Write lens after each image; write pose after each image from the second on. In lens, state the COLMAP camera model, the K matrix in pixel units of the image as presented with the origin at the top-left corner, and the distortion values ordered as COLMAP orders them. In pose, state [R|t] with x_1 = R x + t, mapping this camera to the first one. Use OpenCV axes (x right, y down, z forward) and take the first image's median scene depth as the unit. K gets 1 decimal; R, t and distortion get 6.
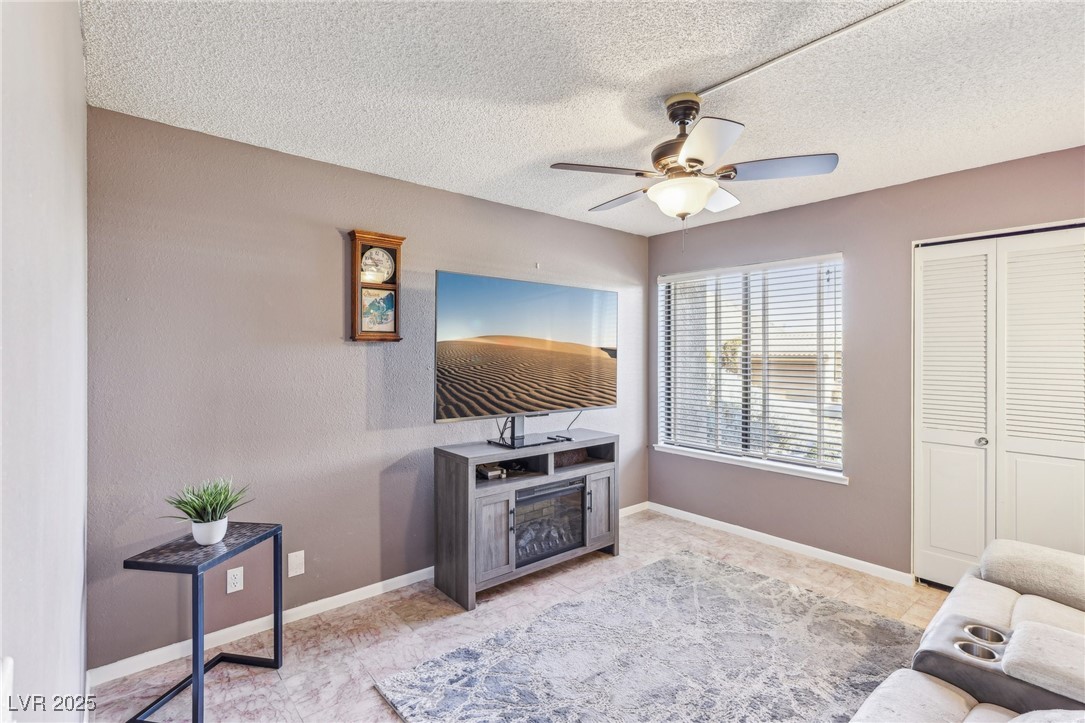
lens RADIAL K [[509.0, 0, 543.0], [0, 509.0, 355.2], [0, 0, 1]] dist [0.002749, 0.000376]
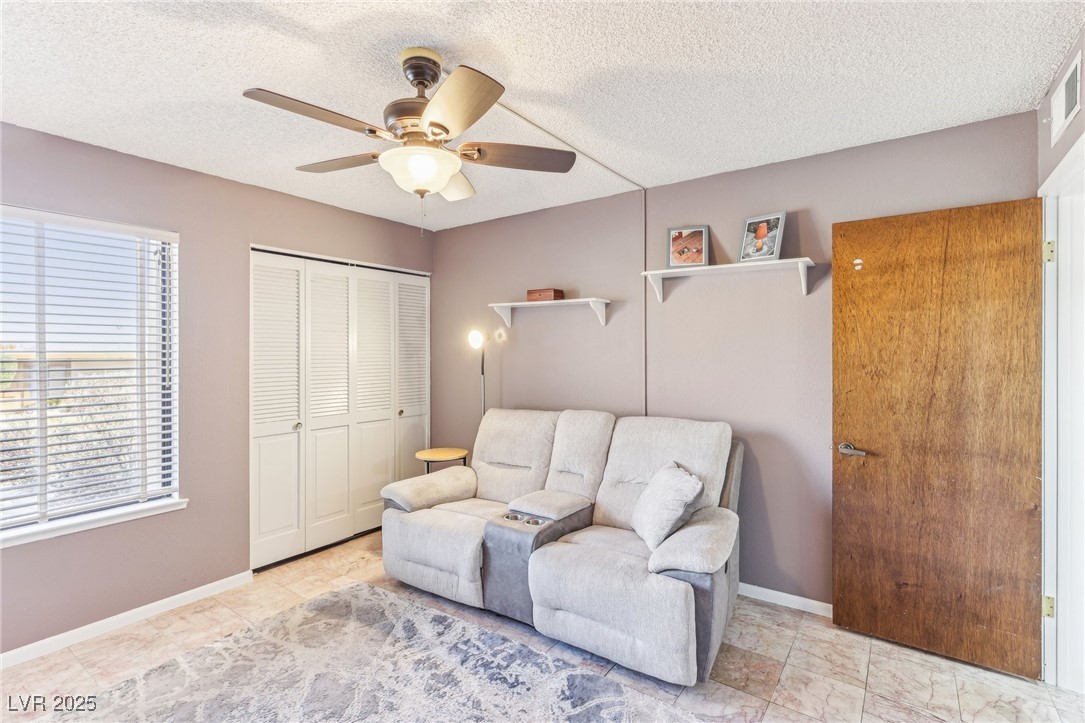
lens RADIAL K [[509.0, 0, 543.0], [0, 509.0, 355.2], [0, 0, 1]] dist [0.002749, 0.000376]
pose [[-0.250153, -0.008854, 0.968166, -0.438297], [0.008918, 0.999895, 0.011448, -0.006067], [-0.968165, 0.011498, -0.250047, 0.734835]]
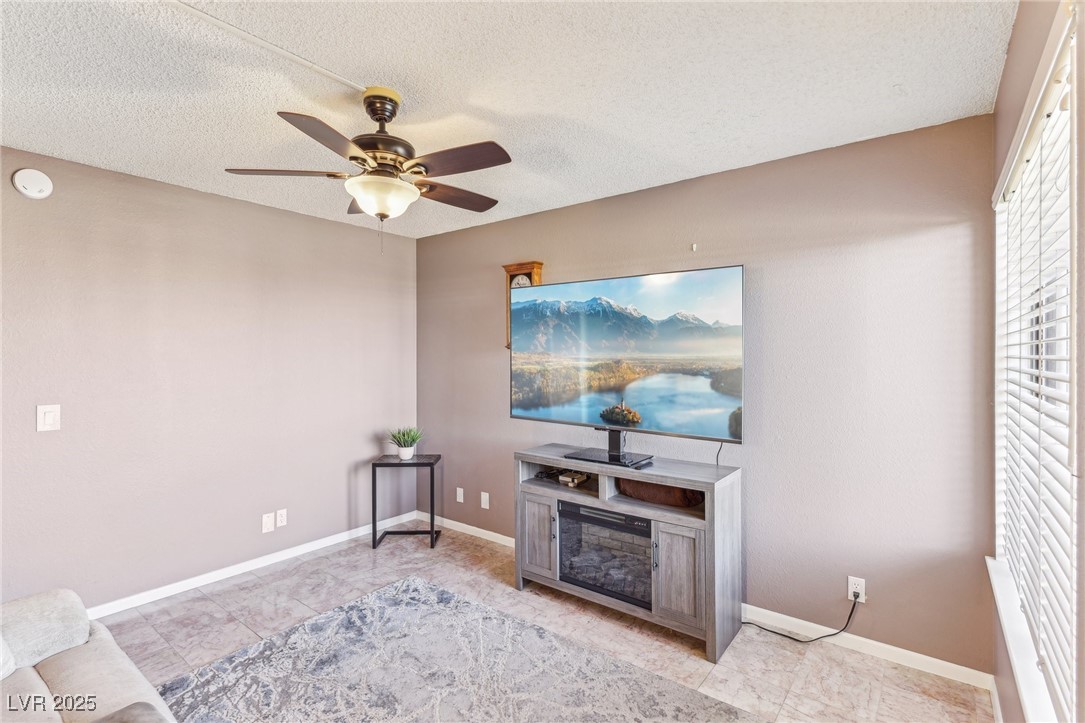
lens RADIAL K [[512.5, 0, 544.7], [0, 512.5, 360.0], [0, 0, 1]] dist [0.000469, 0.000073]
pose [[0.209468, 0.005999, -0.977797, 0.927164], [-0.006462, 0.999968, 0.004750, -0.006016], [0.977794, 0.005324, 0.209500, 0.790817]]
